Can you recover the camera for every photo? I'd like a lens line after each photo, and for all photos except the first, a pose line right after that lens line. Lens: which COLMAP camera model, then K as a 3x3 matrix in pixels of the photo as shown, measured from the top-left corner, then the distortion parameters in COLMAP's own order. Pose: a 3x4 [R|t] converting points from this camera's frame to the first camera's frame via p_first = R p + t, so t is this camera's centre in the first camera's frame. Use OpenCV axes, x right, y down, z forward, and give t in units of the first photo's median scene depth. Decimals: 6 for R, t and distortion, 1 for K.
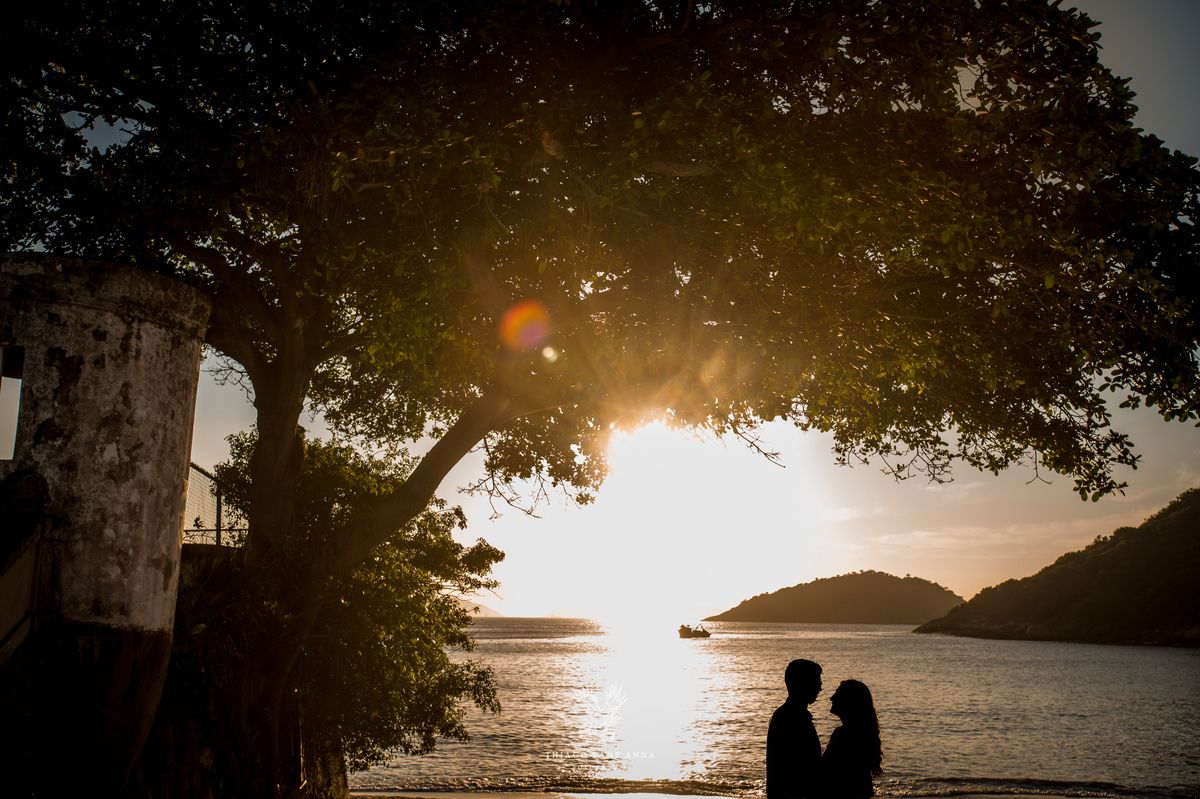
lens RADIAL K [[1117.2, 0, 606.6], [0, 1117.2, 398.3], [0, 0, 1]] dist [-0.017620, 0.000000]
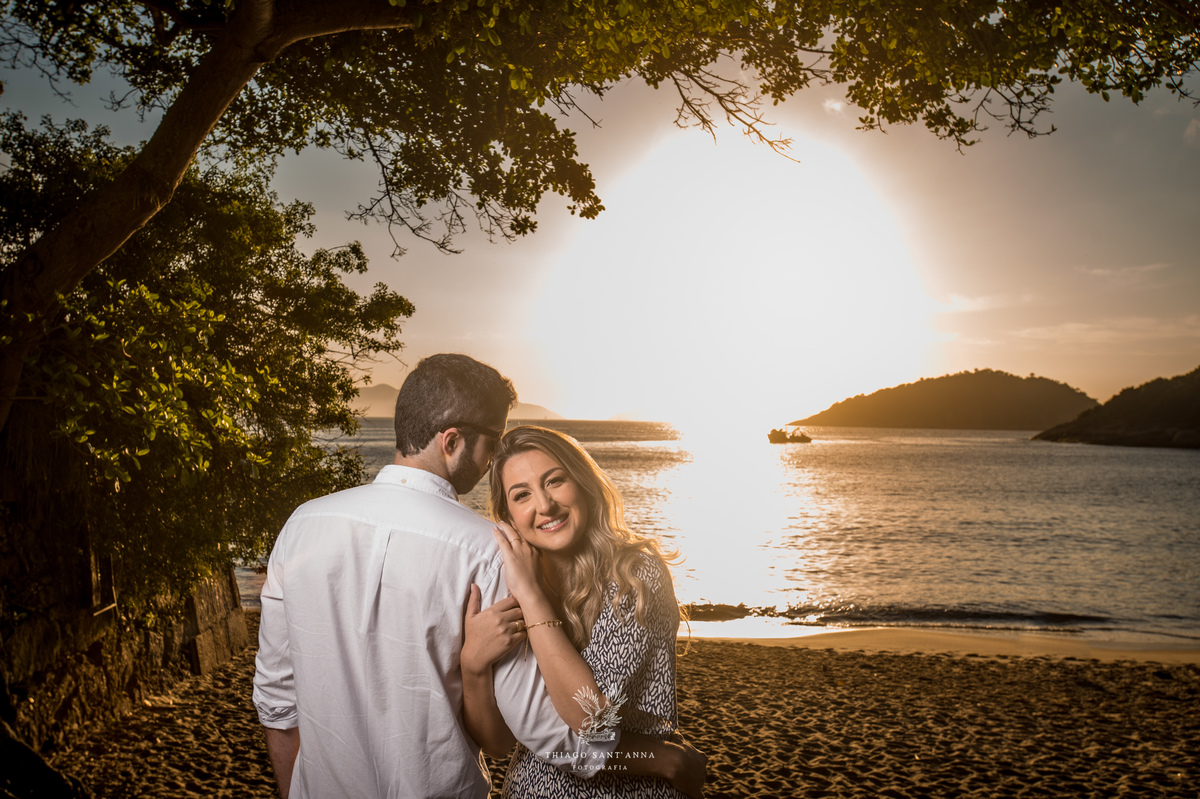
lens RADIAL K [[1117.2, 0, 593.7], [0, 1117.2, 397.4], [0, 0, 1]] dist [-0.017620, 0.000000]
pose [[0.991907, 0.004742, -0.126881, 0.114260], [0.015717, 0.987031, 0.159757, 0.084794], [0.125993, -0.160458, 0.978968, 0.301170]]
